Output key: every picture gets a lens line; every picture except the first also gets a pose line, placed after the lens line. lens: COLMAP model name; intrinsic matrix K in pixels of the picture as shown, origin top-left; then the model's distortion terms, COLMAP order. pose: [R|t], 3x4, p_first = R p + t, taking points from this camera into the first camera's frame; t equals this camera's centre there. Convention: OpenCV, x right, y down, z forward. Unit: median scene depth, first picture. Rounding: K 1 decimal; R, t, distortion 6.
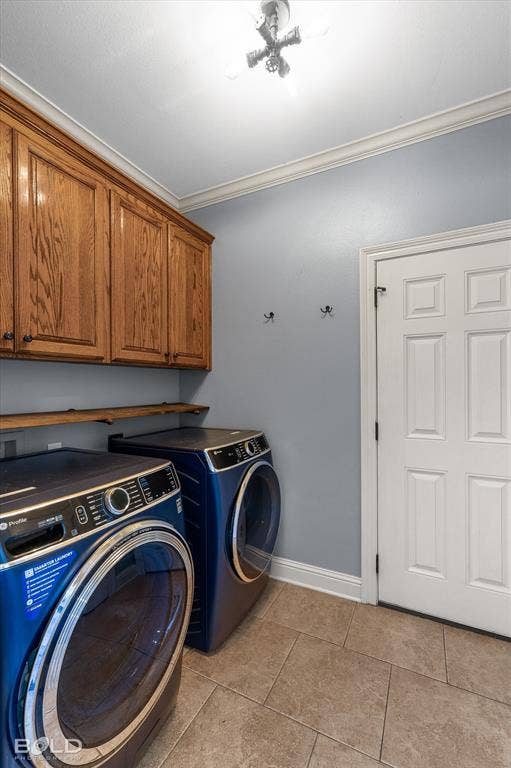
lens RADIAL K [[336.7, 0, 259.2], [0, 336.7, 385.7], [0, 0, 1]] dist [-0.009625, 0.004368]
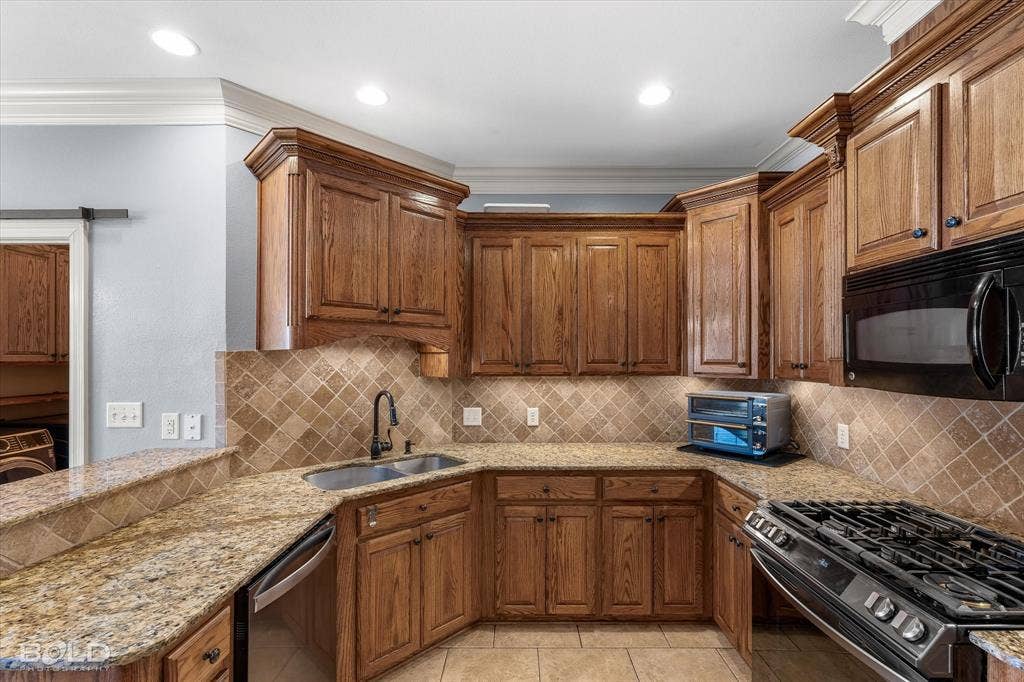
lens RADIAL K [[449.0, 0, 518.5], [0, 449.0, 356.5], [0, 0, 1]] dist [-0.009625, 0.004368]
pose [[0.889909, 0.007424, 0.456079, 0.576709], [-0.003235, 0.999945, -0.009964, -0.084649], [-0.456127, 0.007392, 0.889884, -1.452883]]
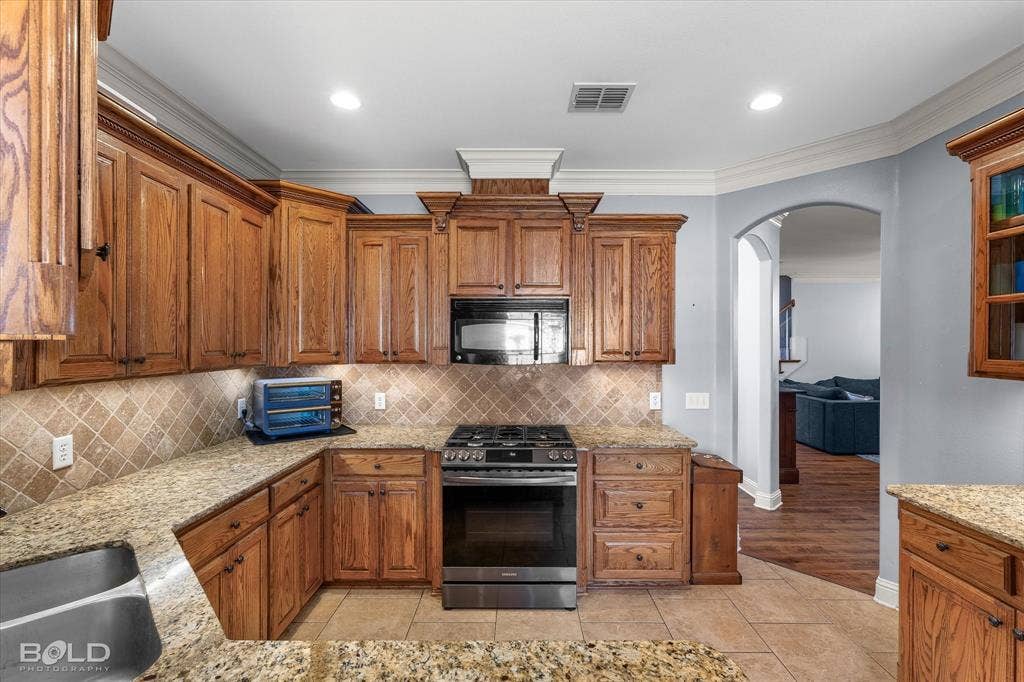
lens RADIAL K [[449.0, 0, 521.2], [0, 449.0, 343.3], [0, 0, 1]] dist [-0.009625, 0.004368]
pose [[-0.452937, 0.005094, 0.891528, 0.119945], [0.005559, 0.999980, -0.002889, -0.100384], [-0.891525, 0.003648, -0.452957, -0.498800]]
